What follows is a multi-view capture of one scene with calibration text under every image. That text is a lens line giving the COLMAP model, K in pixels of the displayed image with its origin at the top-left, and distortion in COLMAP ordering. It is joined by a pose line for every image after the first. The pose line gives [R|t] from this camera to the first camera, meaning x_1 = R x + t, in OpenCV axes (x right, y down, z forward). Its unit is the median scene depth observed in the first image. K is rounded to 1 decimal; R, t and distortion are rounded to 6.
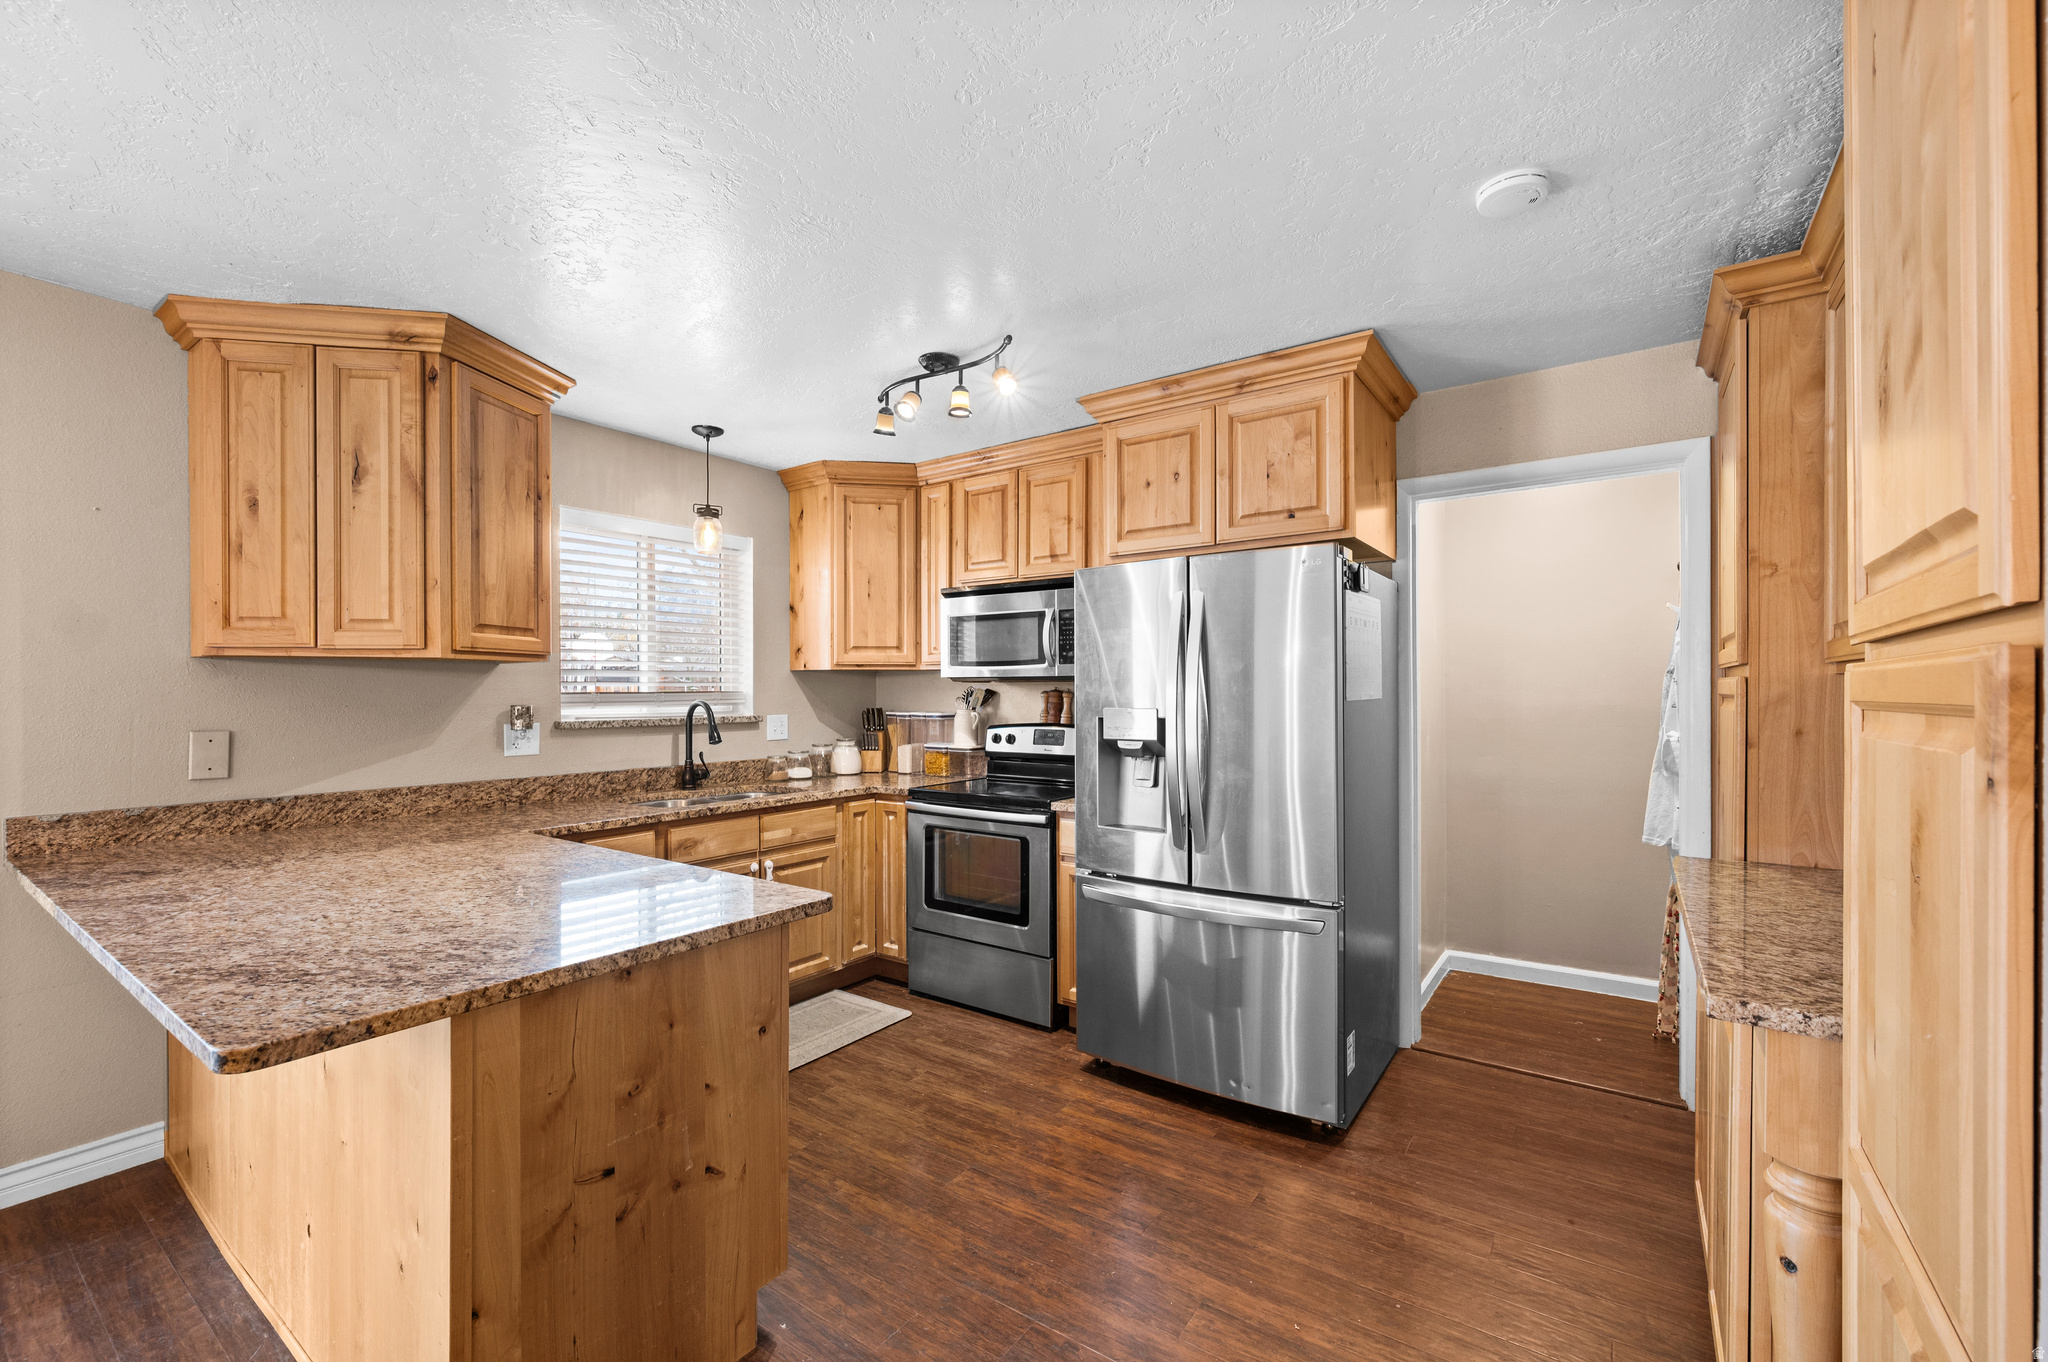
lens RADIAL K [[819.0, 0, 1028.2], [0, 819.0, 689.6], [0, 0, 1]] dist [-0.002828, 0.001246]
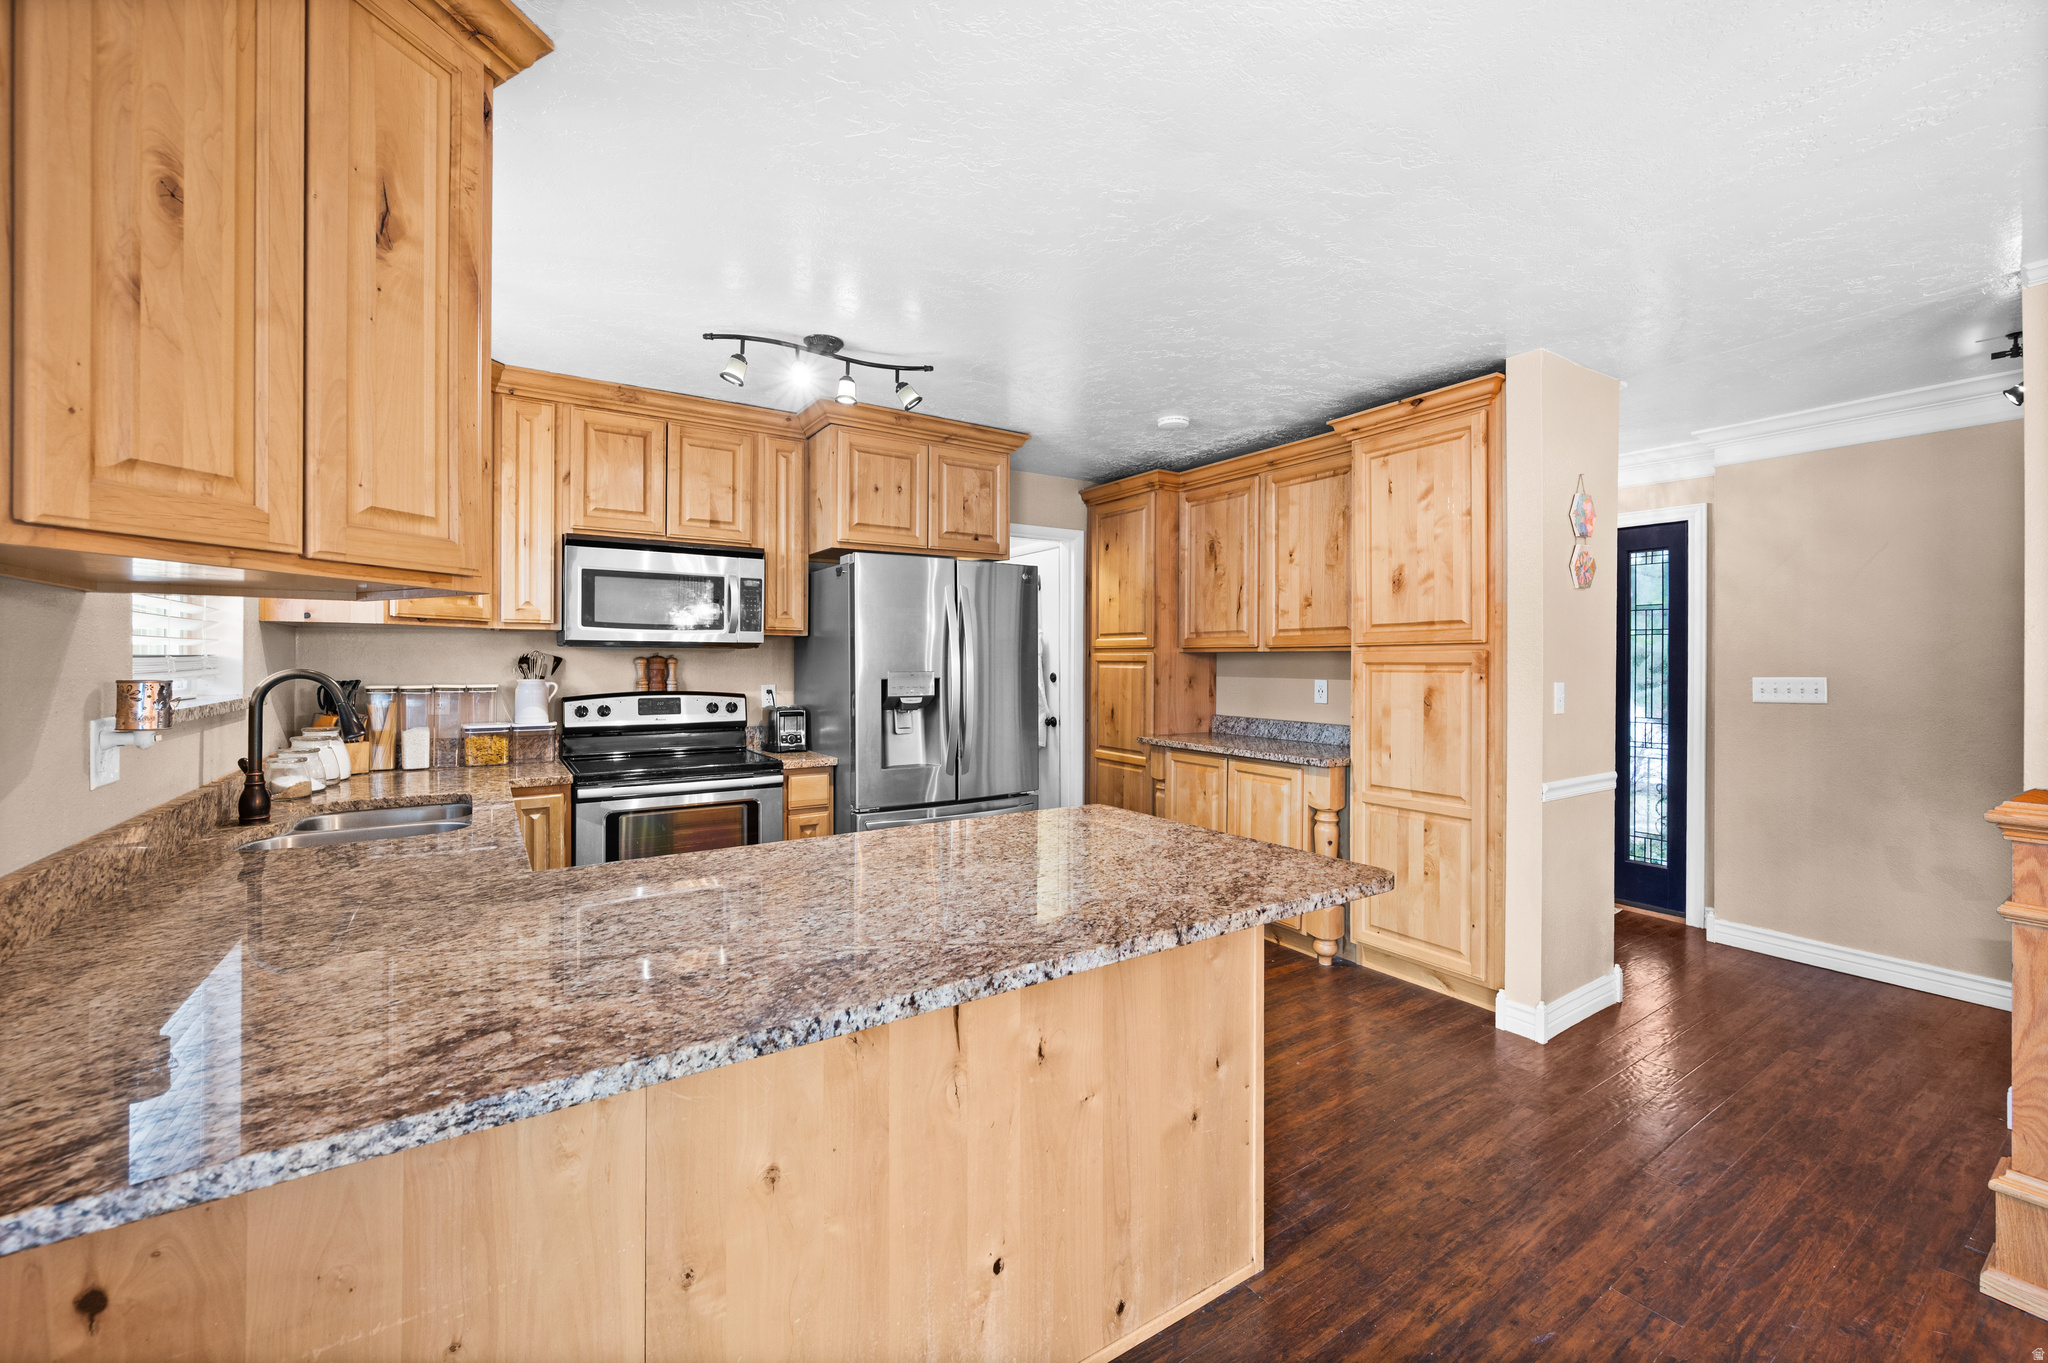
lens RADIAL K [[819.0, 0, 1044.8], [0, 819.0, 664.1], [0, 0, 1]] dist [-0.002828, 0.001246]
pose [[0.347147, -0.001150, 0.937810, -0.849469], [-0.003970, 0.999988, 0.002696, 0.006534], [-0.937802, -0.004659, 0.347139, 0.313662]]
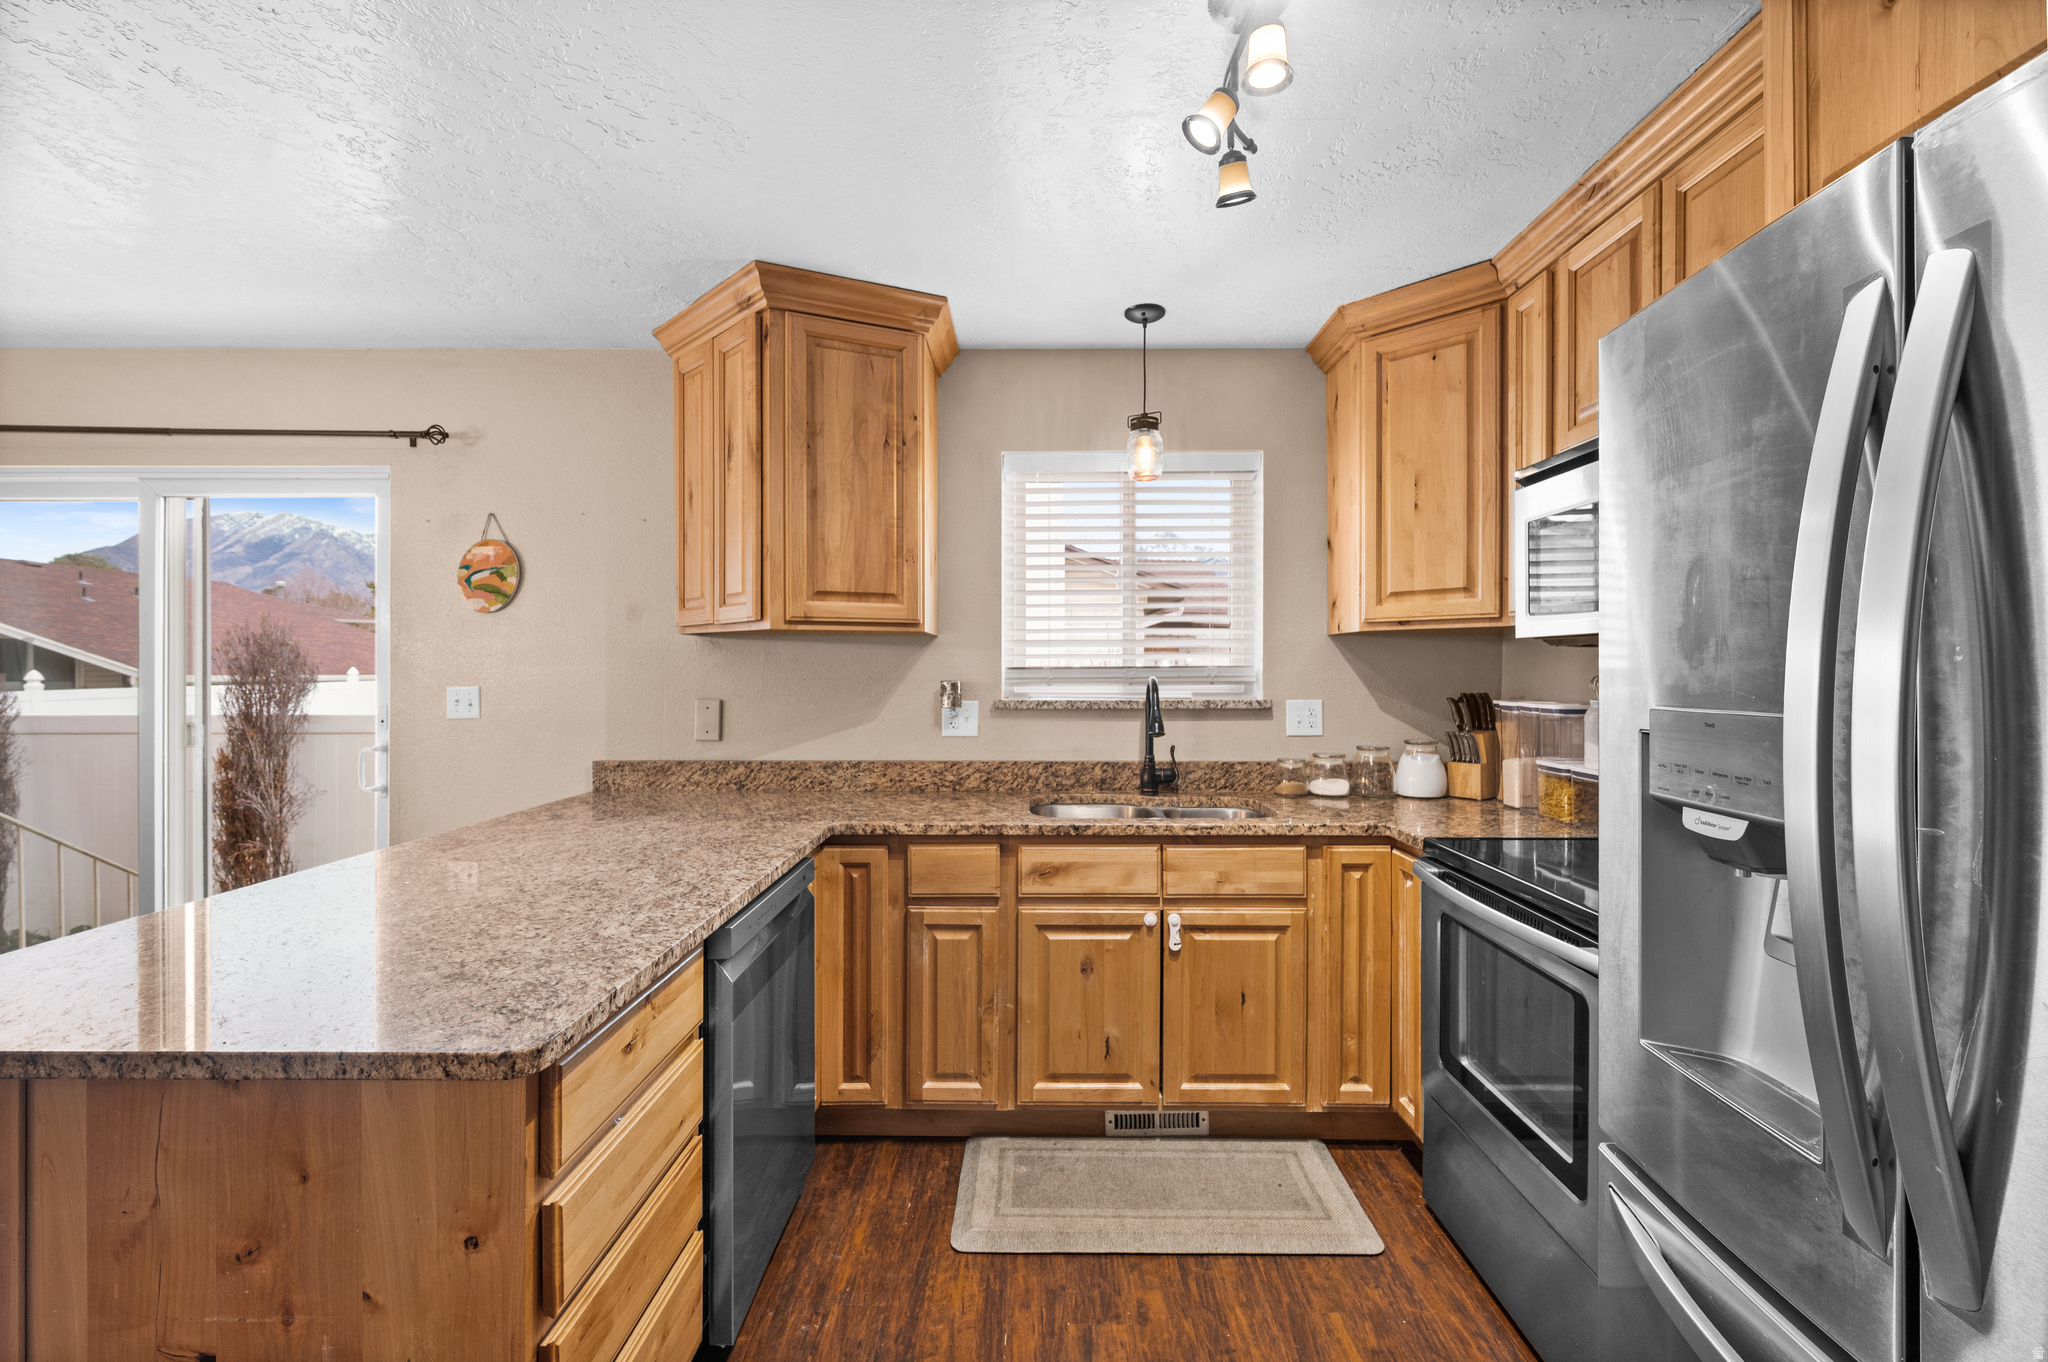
lens RADIAL K [[877.4, 0, 1049.3], [0, 877.4, 666.1], [0, 0, 1]] dist [-0.001269, -0.000391]
pose [[0.580491, -0.000740, -0.814266, 0.219844], [0.001216, 0.999999, -0.000042, 0.003231], [0.814266, -0.000965, 0.580491, 0.504931]]
